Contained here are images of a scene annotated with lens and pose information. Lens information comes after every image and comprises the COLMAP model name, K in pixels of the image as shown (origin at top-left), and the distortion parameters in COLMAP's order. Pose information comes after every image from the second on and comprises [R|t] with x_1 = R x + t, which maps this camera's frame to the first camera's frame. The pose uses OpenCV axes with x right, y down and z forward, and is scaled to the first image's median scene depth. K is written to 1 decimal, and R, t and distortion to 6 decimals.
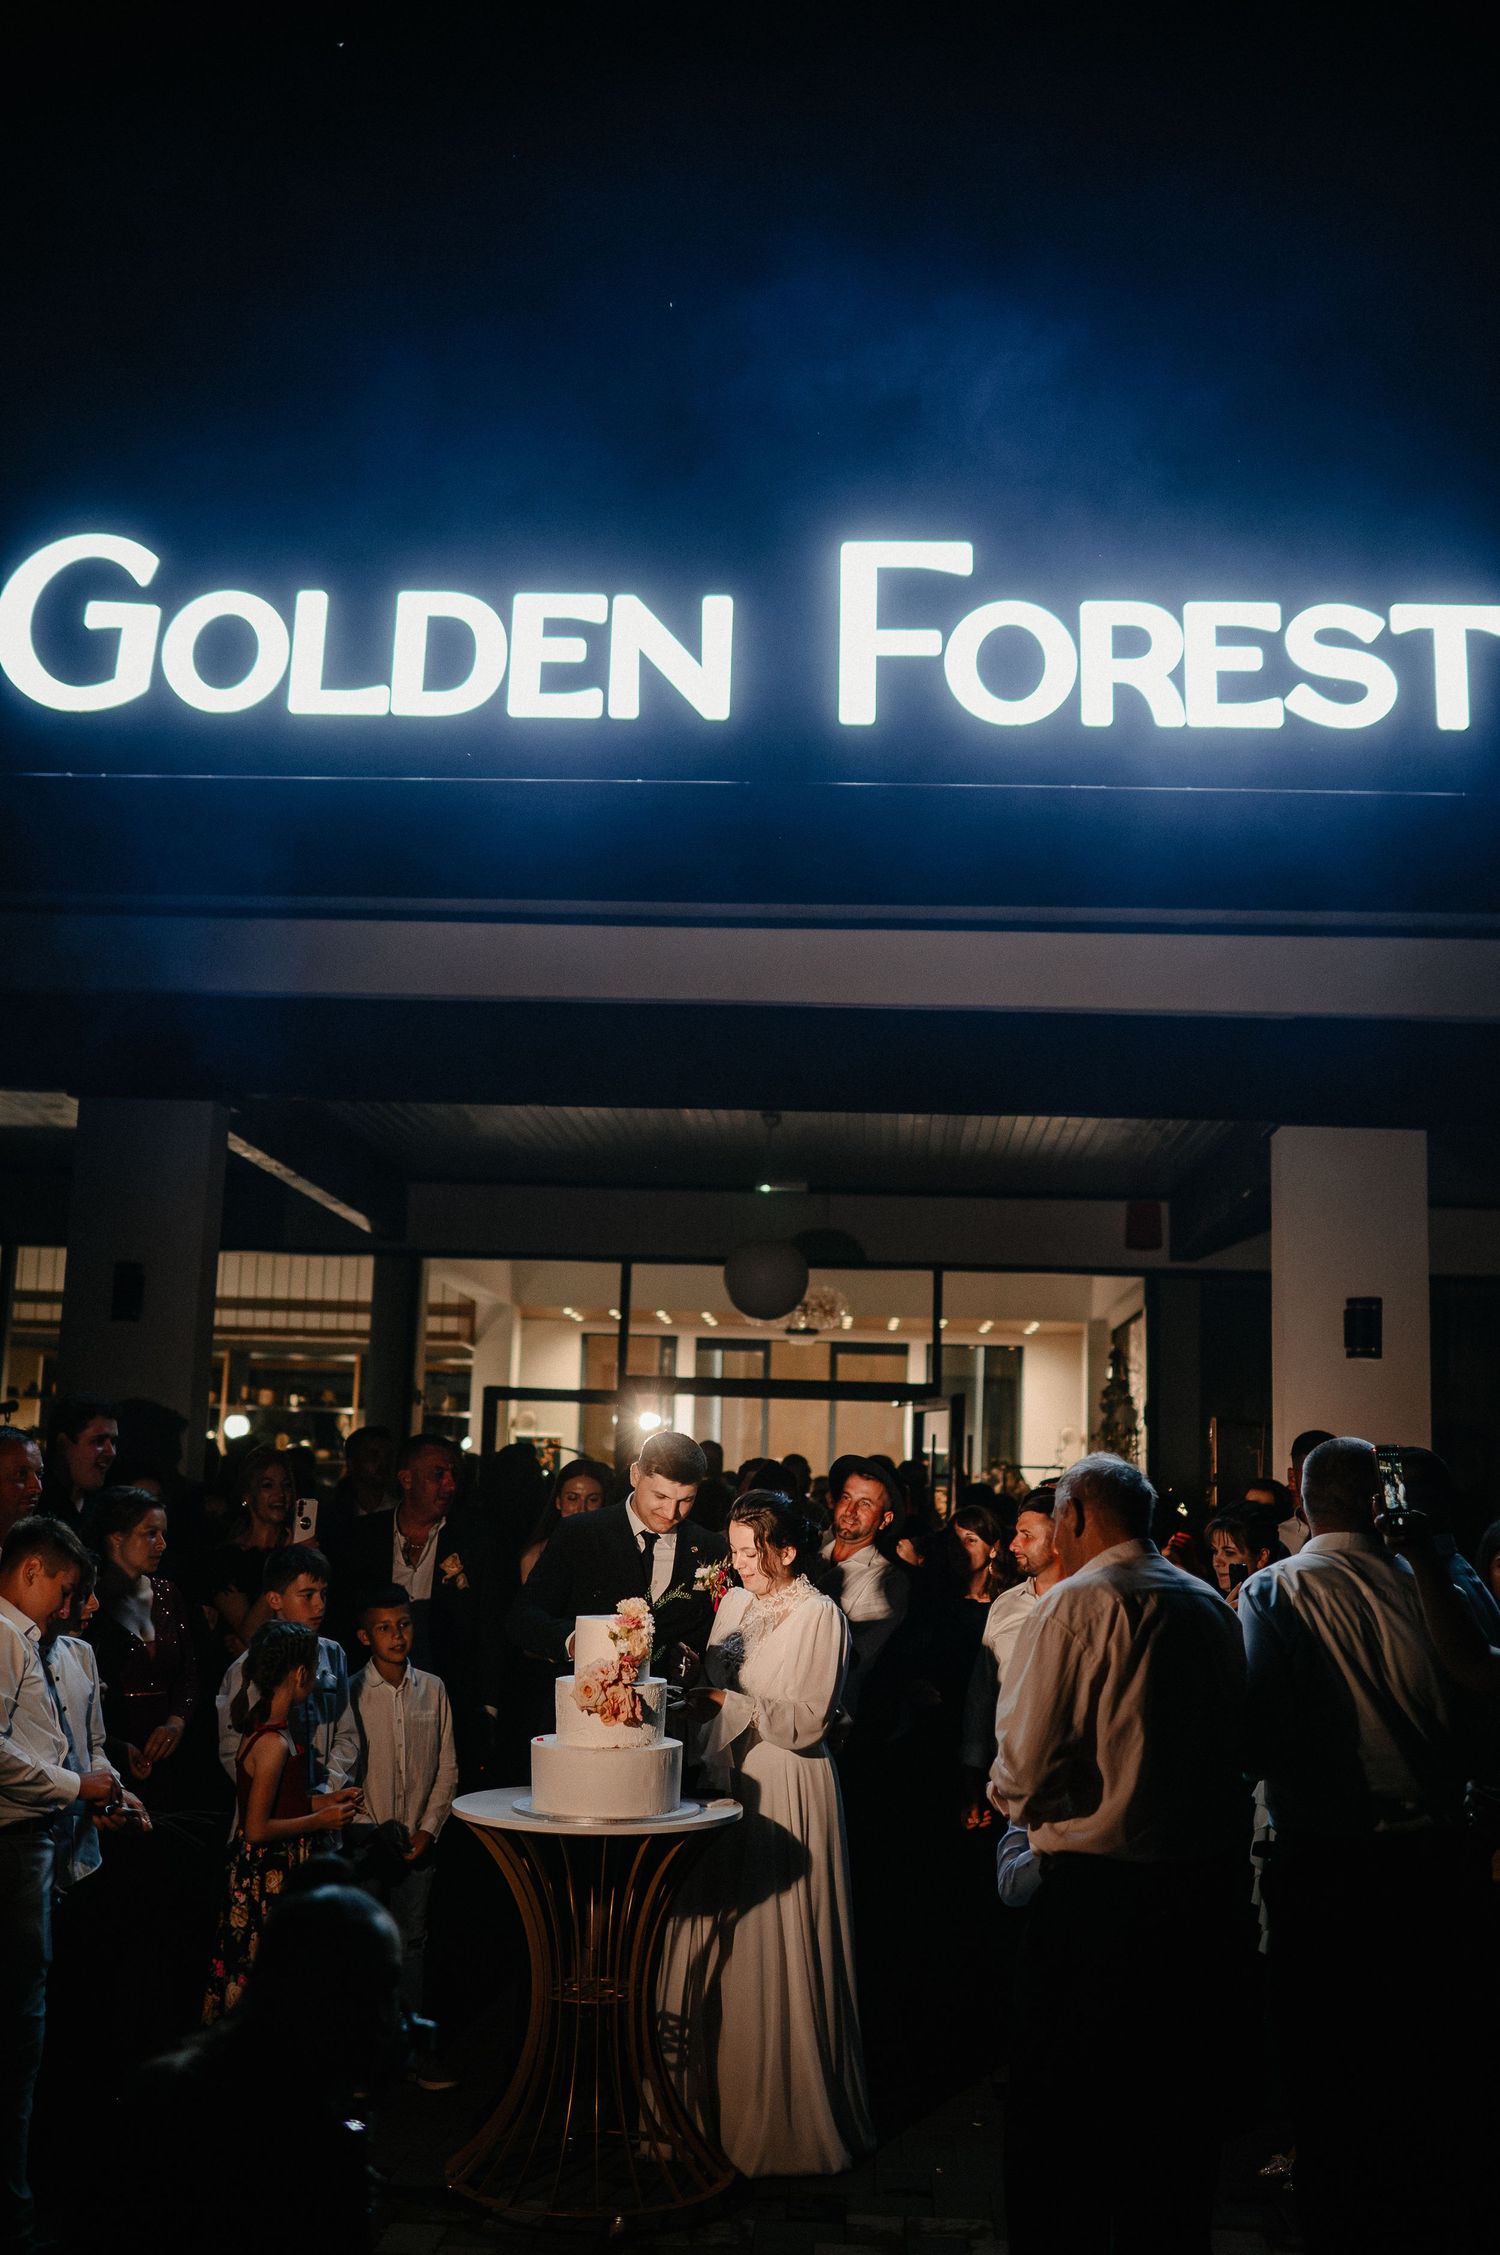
lens RADIAL K [[2255.5, 0, 736.6], [0, 2255.5, 1121.5], [0, 0, 1]] dist [-0.091451, 0.036074]
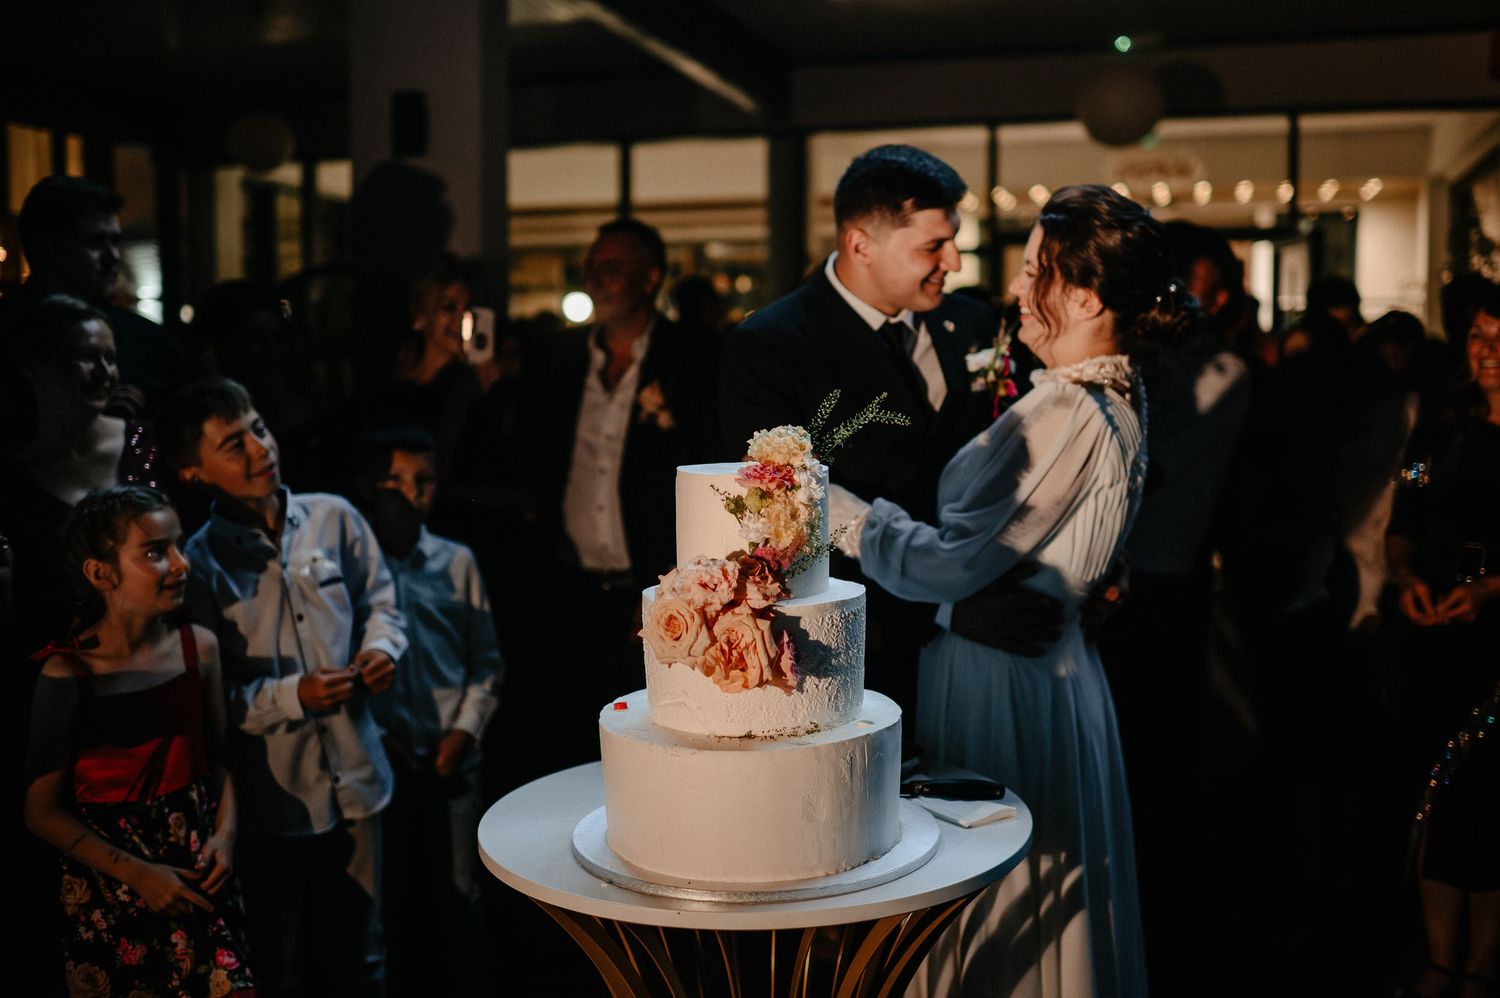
lens RADIAL K [[1500.3, 0, 750.0], [0, 1500.3, 499.0], [0, 0, 1]] dist [-0.091451, 0.036074]
pose [[0.970001, -0.016208, -0.242562, 0.011779], [0.075830, 0.968165, 0.238551, 0.073891], [0.230974, -0.249788, 0.940349, 0.340663]]
